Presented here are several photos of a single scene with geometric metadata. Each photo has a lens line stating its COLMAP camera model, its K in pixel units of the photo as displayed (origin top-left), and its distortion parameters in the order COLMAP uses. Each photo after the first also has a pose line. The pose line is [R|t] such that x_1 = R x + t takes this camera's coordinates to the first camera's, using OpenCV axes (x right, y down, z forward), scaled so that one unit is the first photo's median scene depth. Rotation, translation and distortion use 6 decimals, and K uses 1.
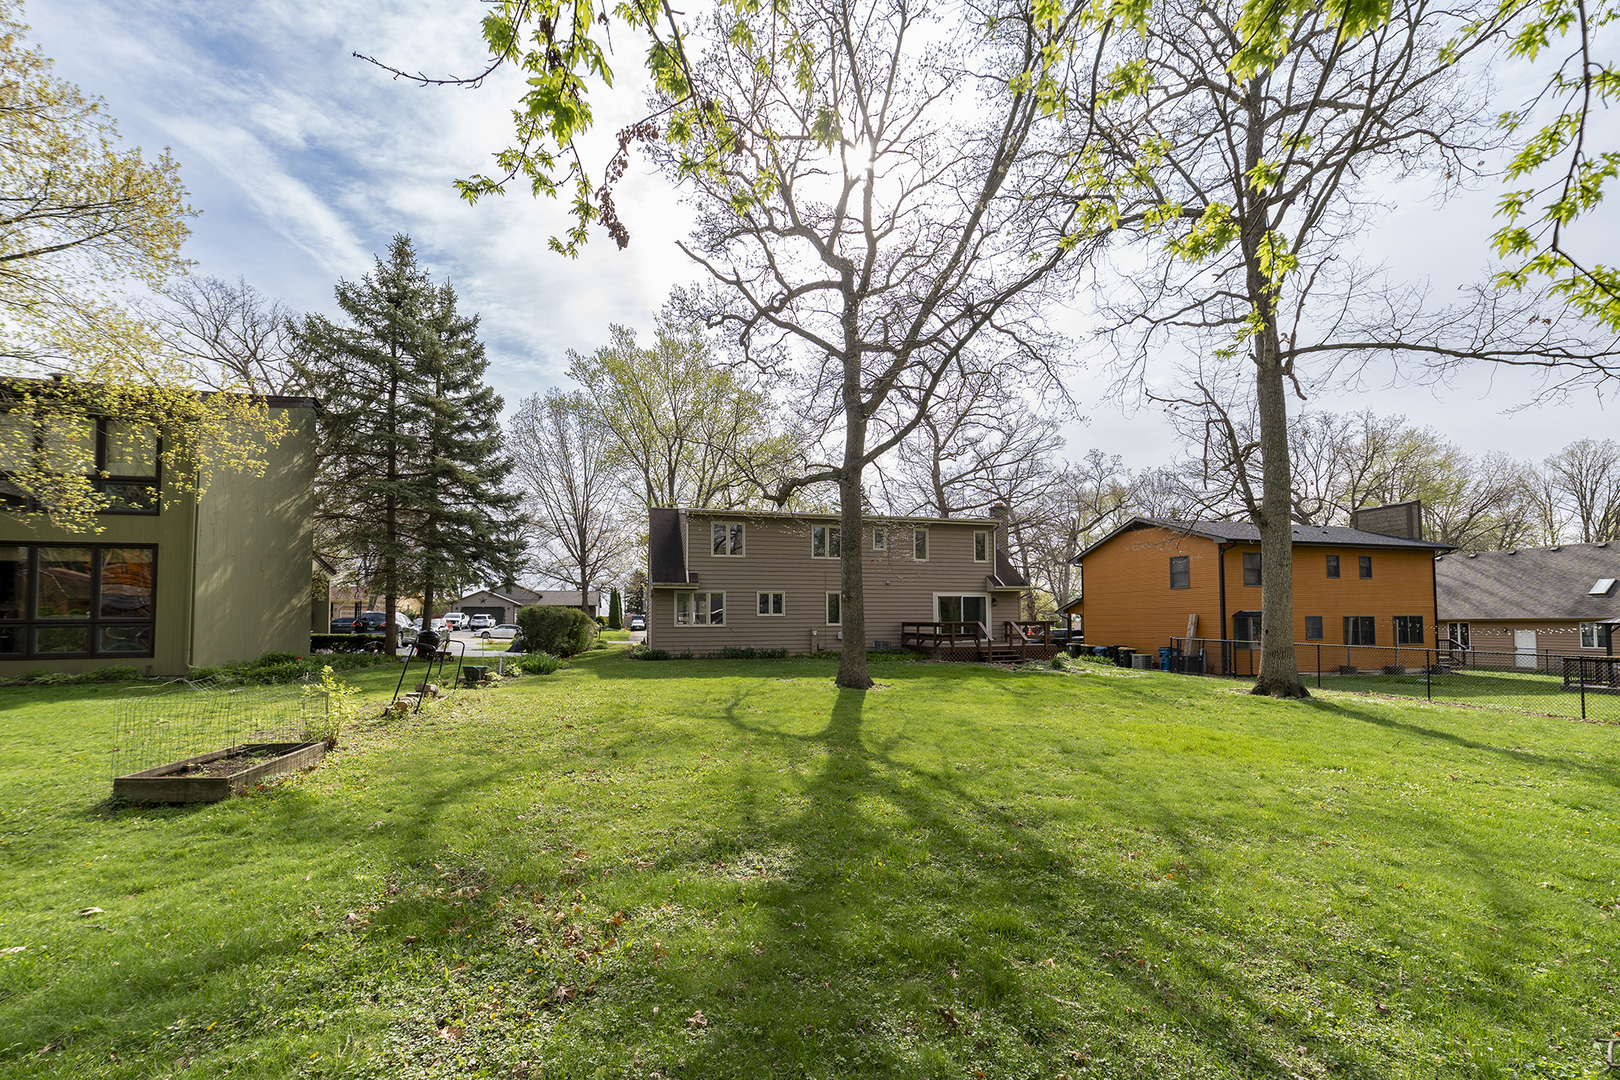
lens RADIAL K [[675.5, 0, 809.6], [0, 675.5, 584.1], [0, 0, 1]] dist [-0.001066, -0.000053]
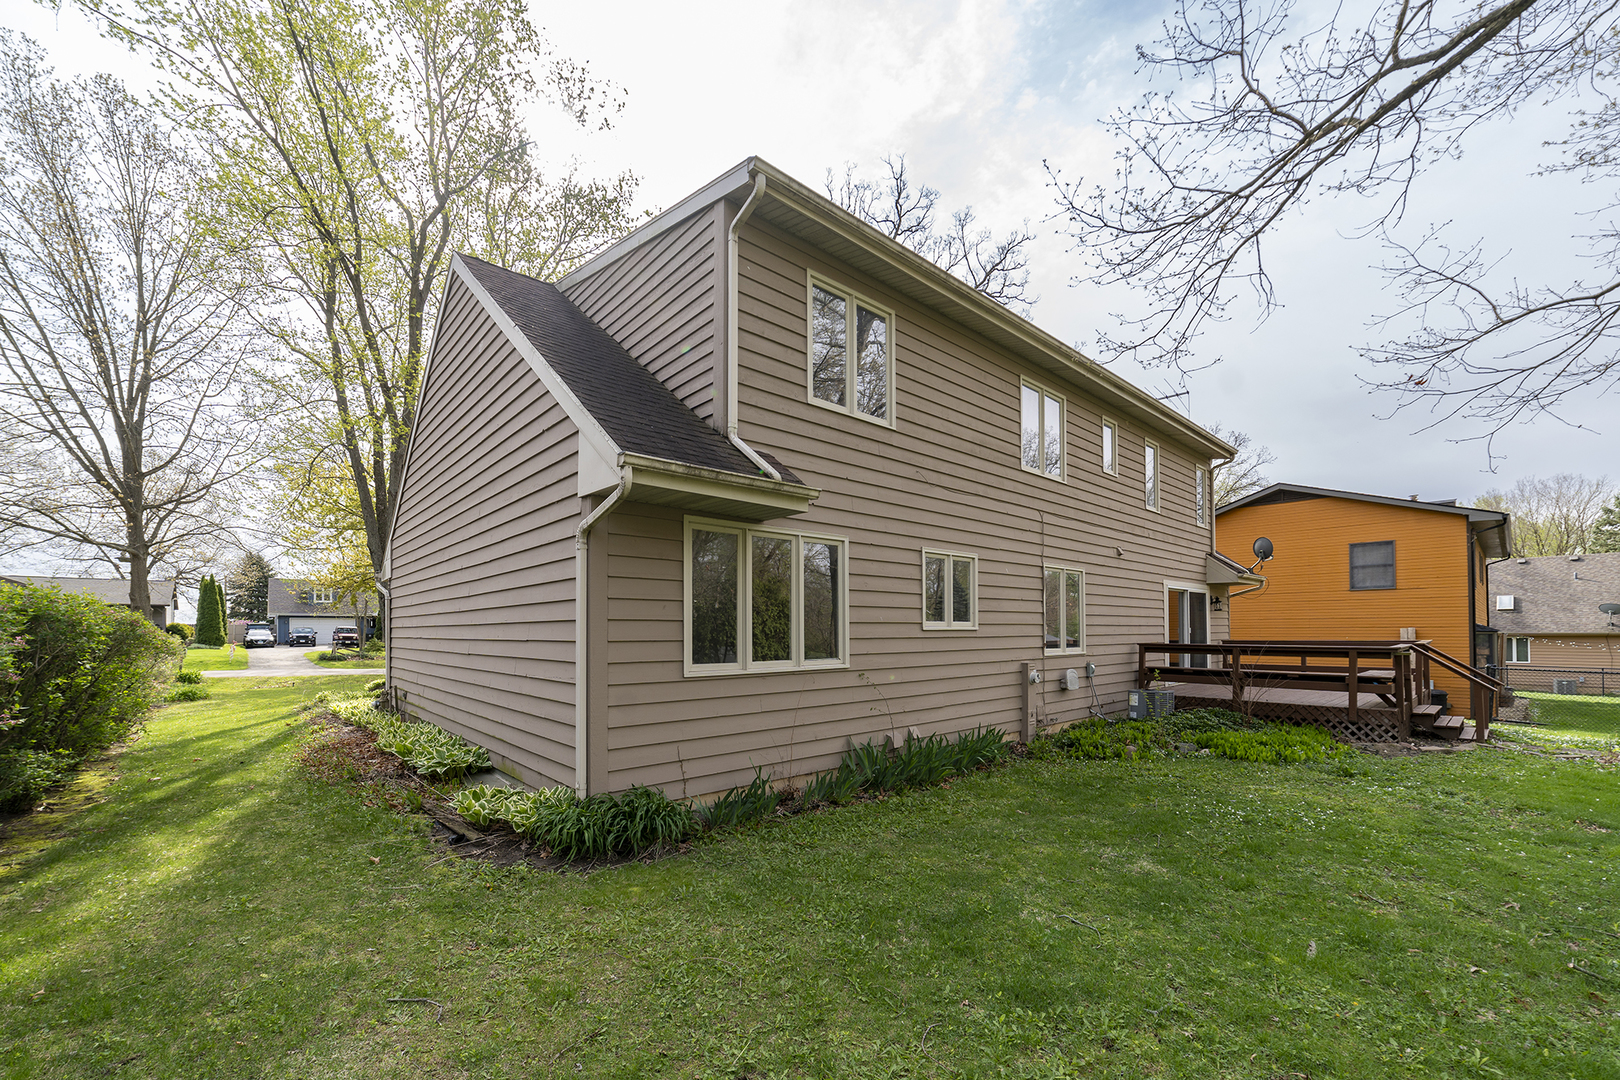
lens RADIAL K [[645.0, 0, 841.1], [0, 645.0, 615.5], [0, 0, 1]] dist [-0.001240, -0.000189]
pose [[0.875065, 0.010248, 0.483897, -0.223522], [-0.026433, 0.999296, 0.026637, 0.029192], [-0.483283, -0.036100, 0.874720, 0.679653]]
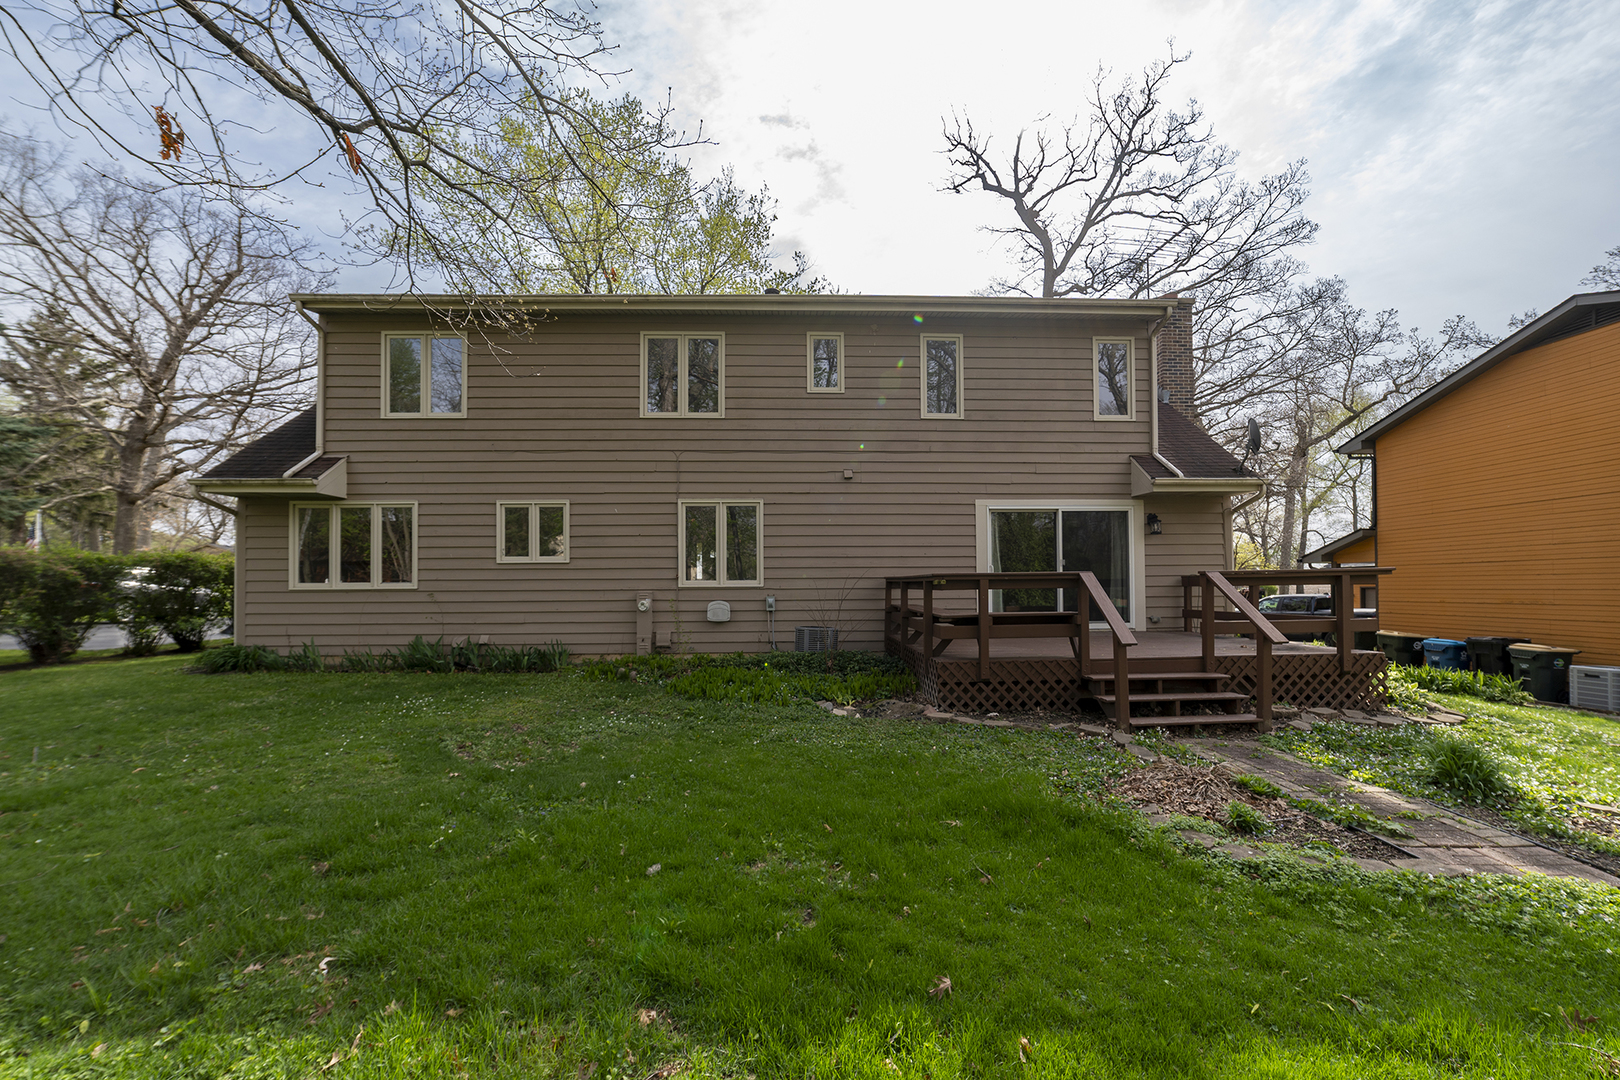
lens RADIAL K [[675.5, 0, 809.6], [0, 675.5, 584.1], [0, 0, 1]] dist [-0.001066, -0.000053]
pose [[0.975360, -0.007484, -0.220494, 0.166107], [0.016868, 0.999029, 0.040705, 0.040065], [0.219975, -0.043421, 0.974539, 0.578587]]
